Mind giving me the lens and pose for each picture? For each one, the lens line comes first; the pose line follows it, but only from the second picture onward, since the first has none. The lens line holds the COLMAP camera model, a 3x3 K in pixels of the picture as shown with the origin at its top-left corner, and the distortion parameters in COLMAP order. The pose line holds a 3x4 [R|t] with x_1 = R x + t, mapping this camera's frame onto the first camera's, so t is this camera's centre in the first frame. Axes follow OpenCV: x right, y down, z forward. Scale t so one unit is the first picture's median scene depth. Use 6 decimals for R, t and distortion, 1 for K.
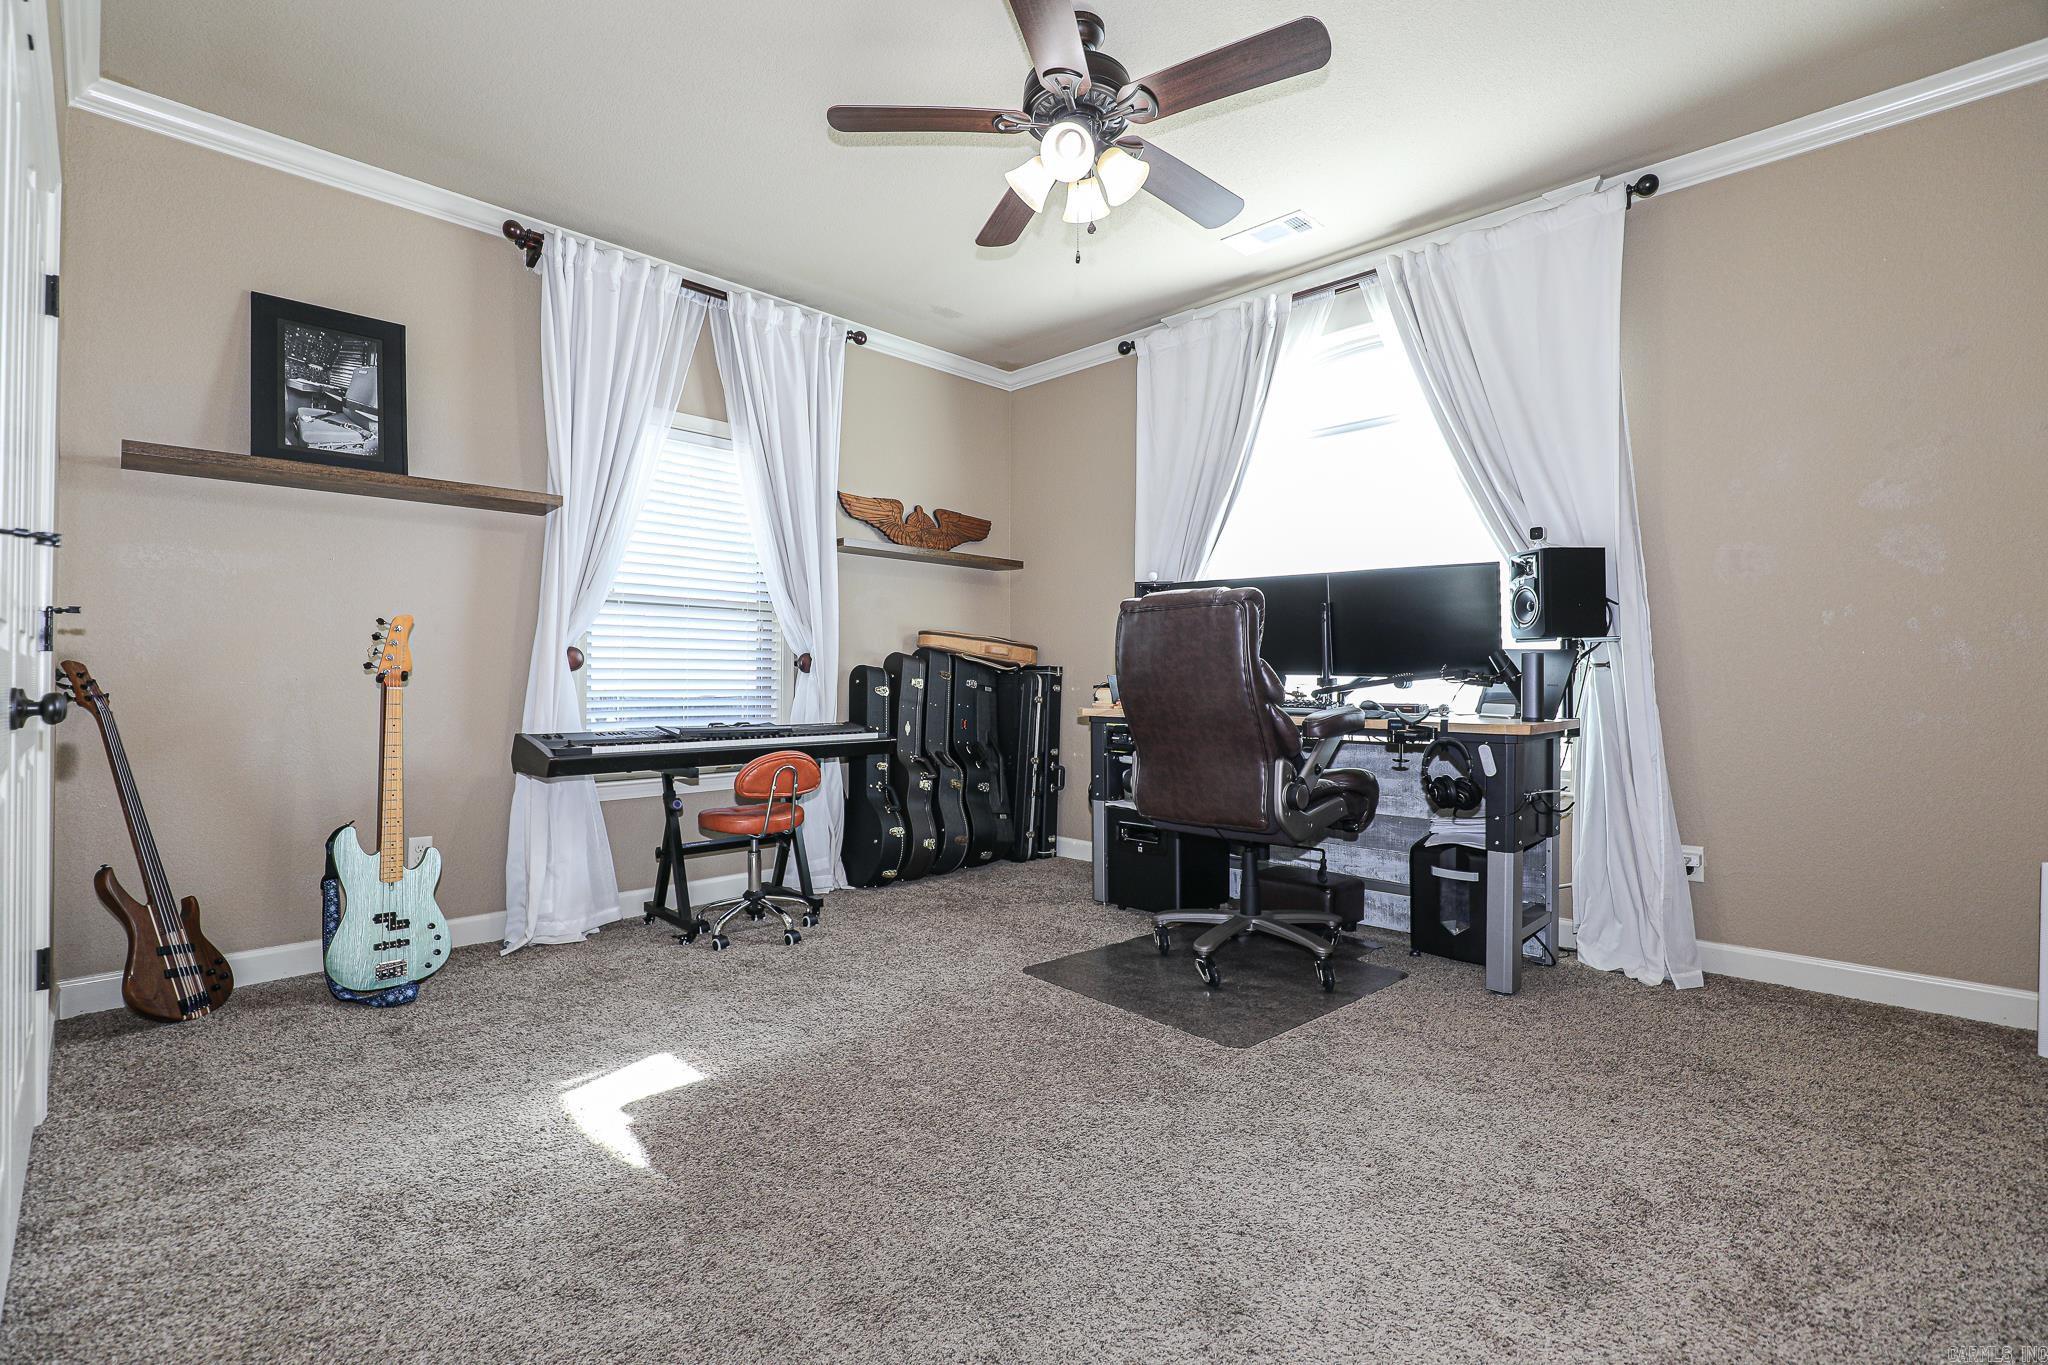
lens RADIAL K [[928.7, 0, 1026.7], [0, 928.7, 683.2], [0, 0, 1]] dist [-0.024365, 0.006792]
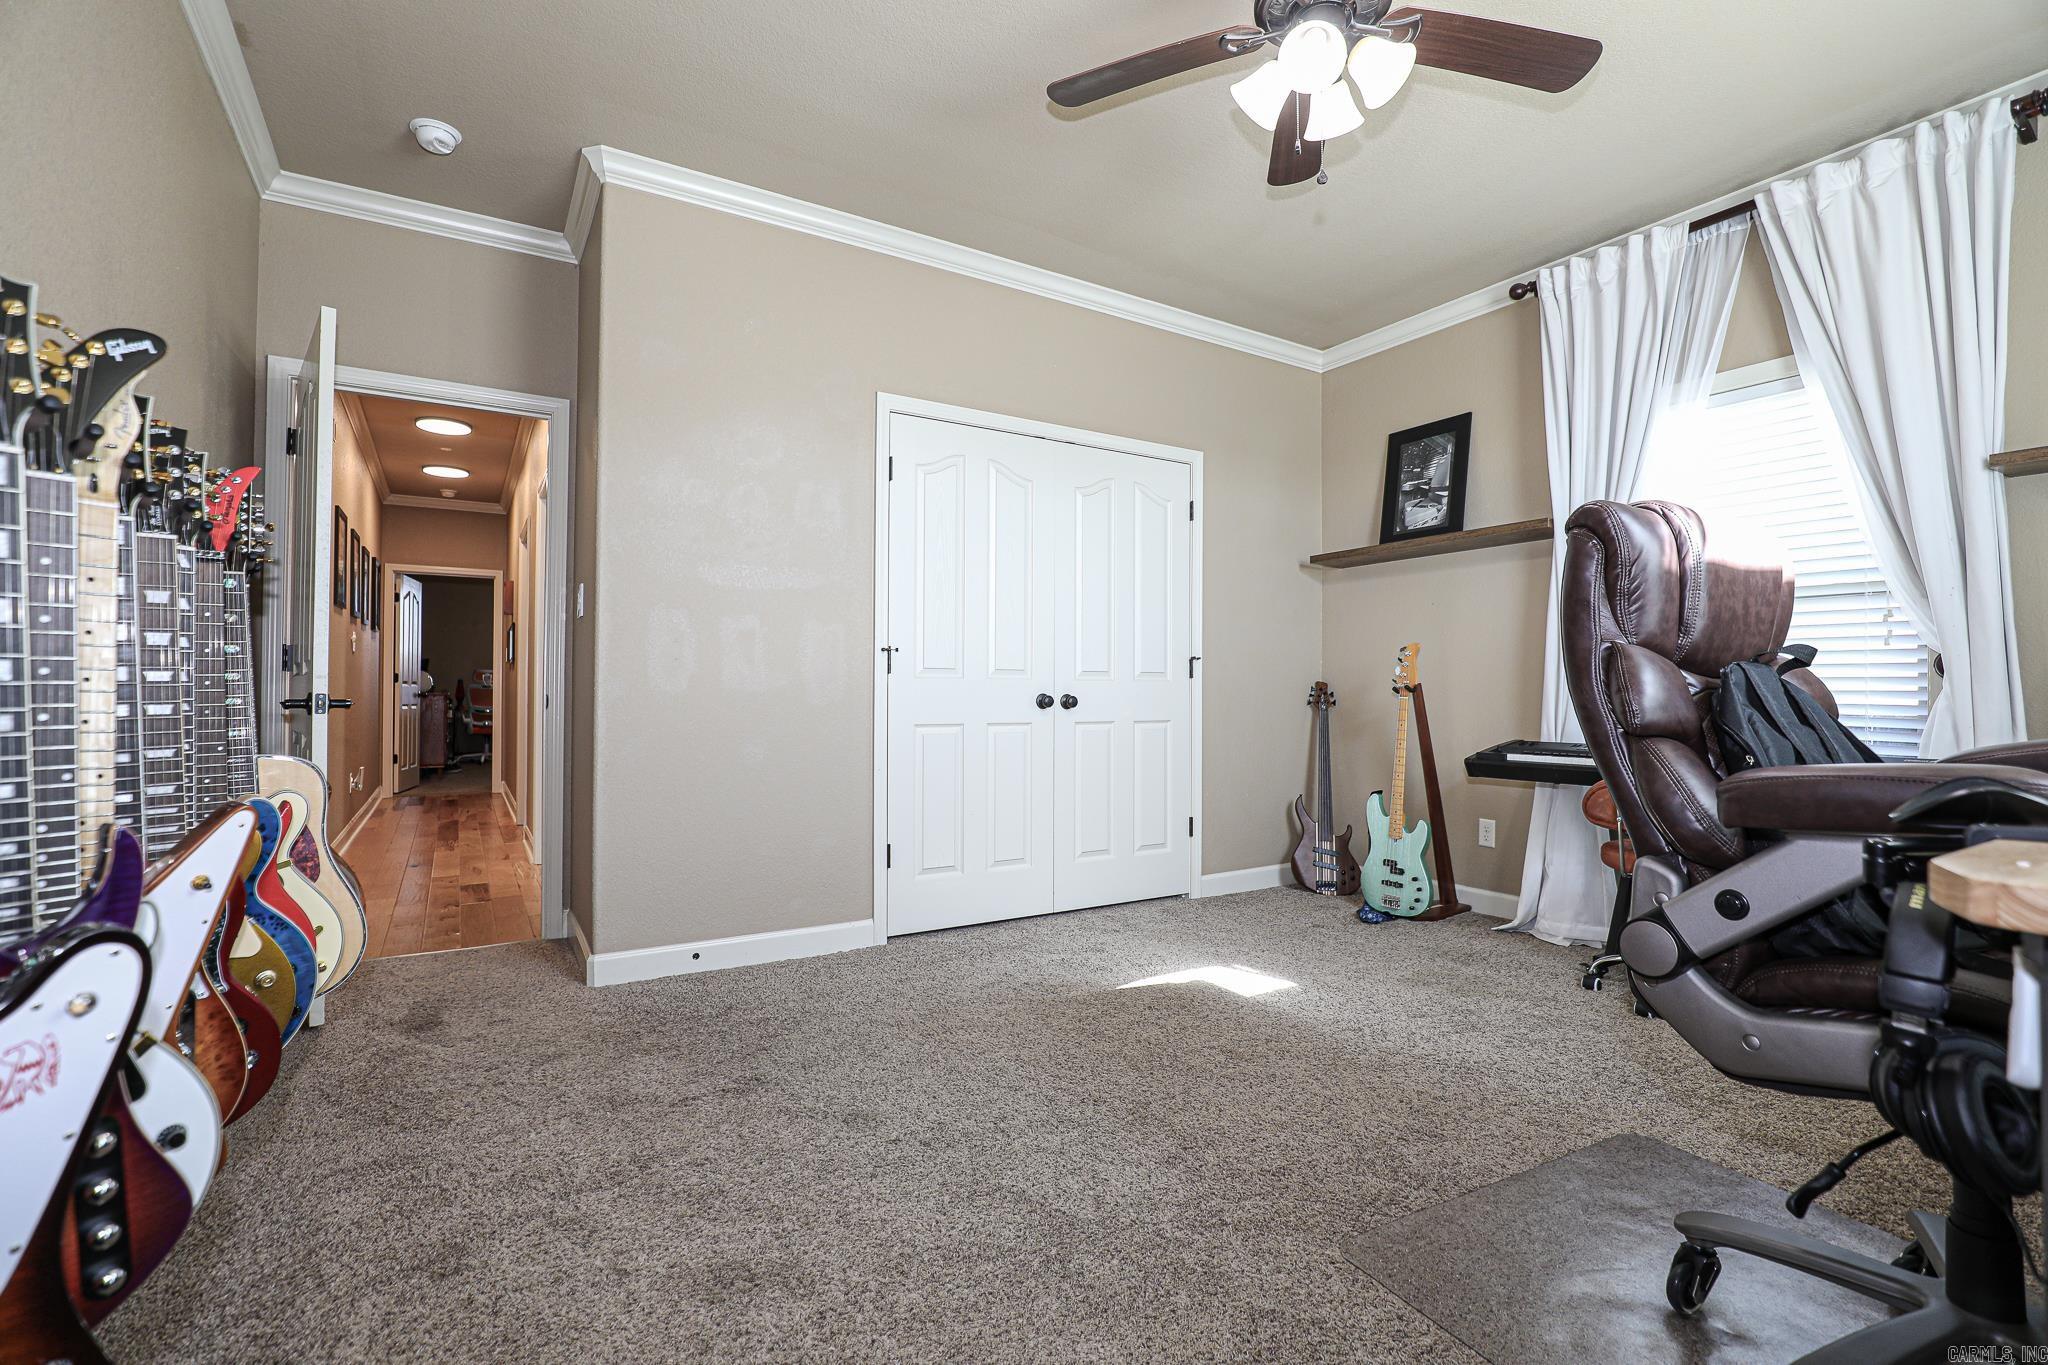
lens RADIAL K [[928.7, 0, 1026.7], [0, 928.7, 683.2], [0, 0, 1]] dist [-0.024365, 0.006792]
pose [[-0.240739, -0.010981, -0.970528, 0.730094], [-0.004290, 0.999938, -0.010250, 0.000411], [0.970581, 0.001696, -0.240771, 0.741380]]
